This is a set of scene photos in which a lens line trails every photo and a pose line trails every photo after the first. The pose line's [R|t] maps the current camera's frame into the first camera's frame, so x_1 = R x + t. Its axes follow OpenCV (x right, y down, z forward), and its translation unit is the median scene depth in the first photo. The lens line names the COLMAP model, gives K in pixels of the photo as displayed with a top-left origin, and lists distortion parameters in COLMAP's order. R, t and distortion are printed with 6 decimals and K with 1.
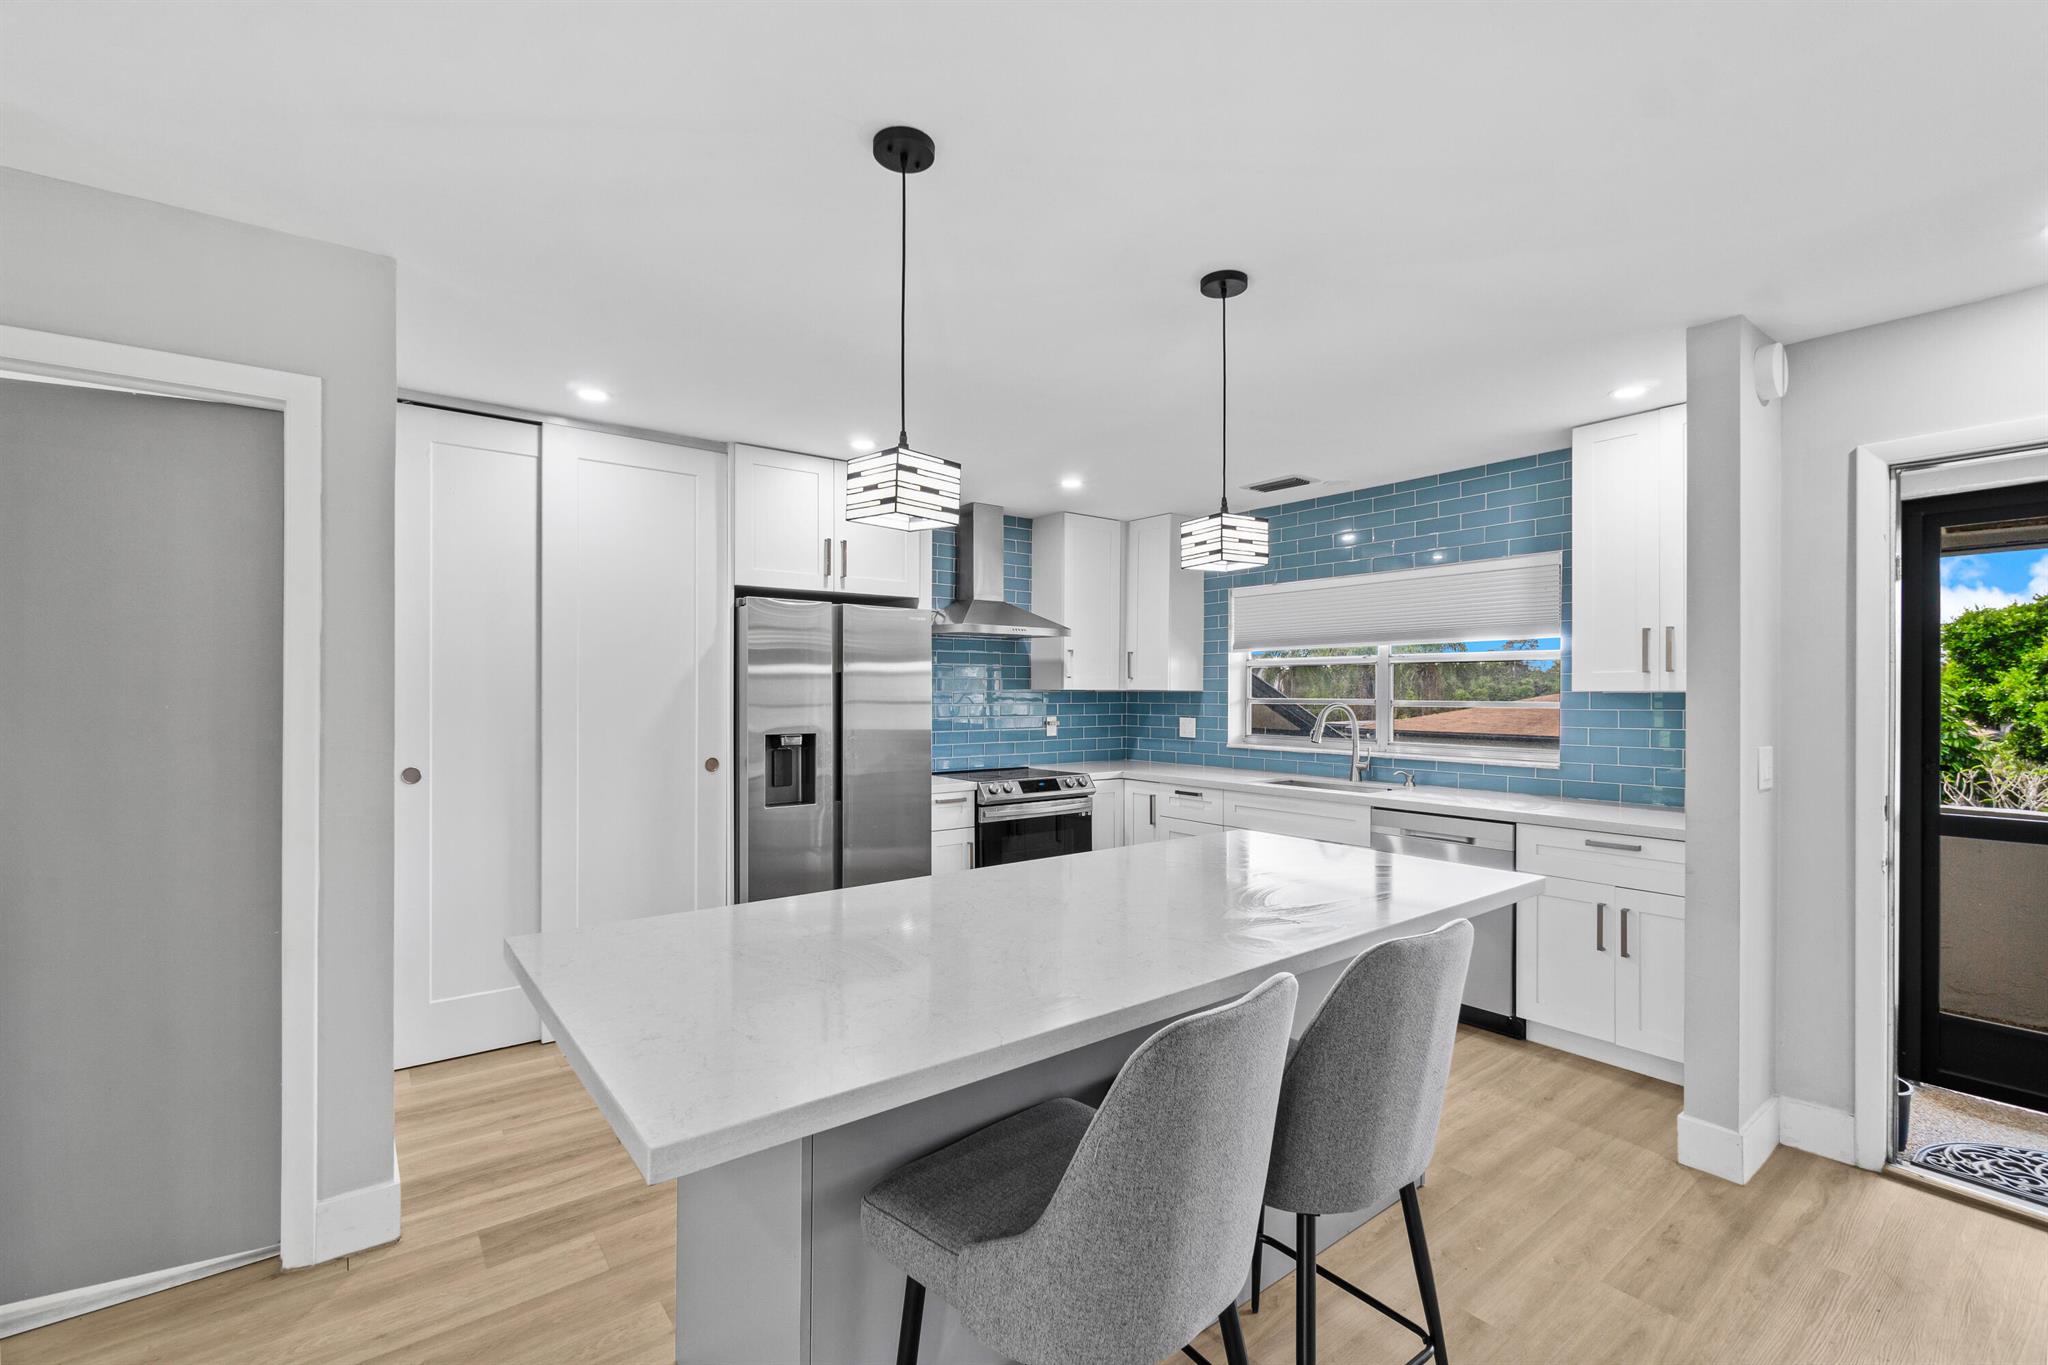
lens RADIAL K [[887.3, 0, 1022.7], [0, 887.3, 687.5], [0, 0, 1]] dist [0.000217, 0.000052]
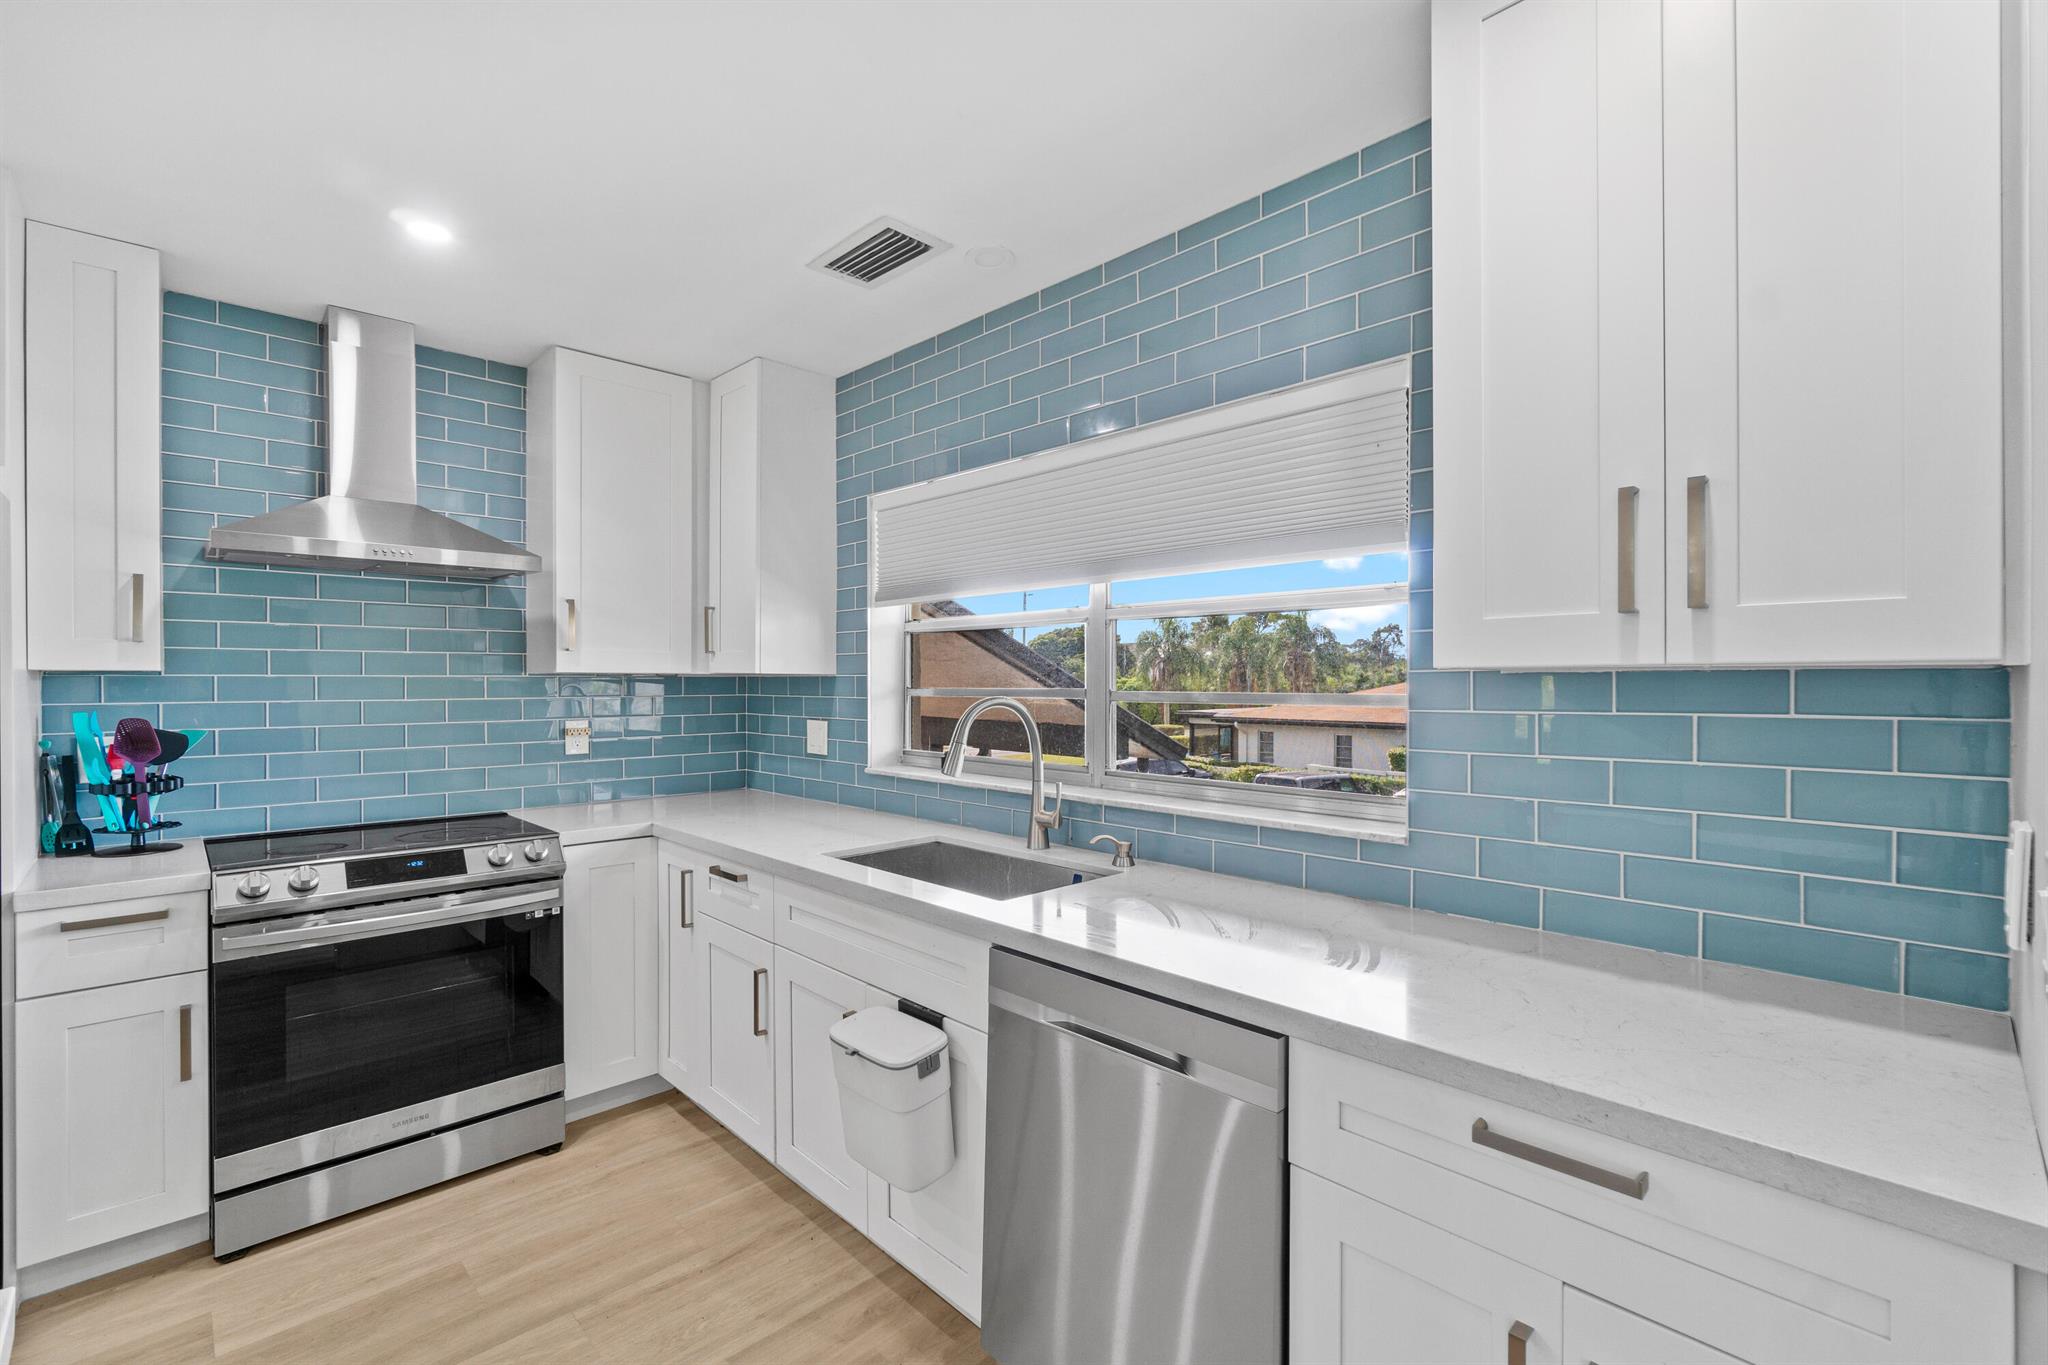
lens RADIAL K [[890.4, 0, 1016.5], [0, 890.4, 674.7], [0, 0, 1]] dist [-0.001195, -0.000227]
pose [[0.993165, -0.001299, 0.116715, 0.261548], [0.001474, 0.999998, -0.001412, 0.005126], [-0.116713, 0.001574, 0.993164, 0.422782]]
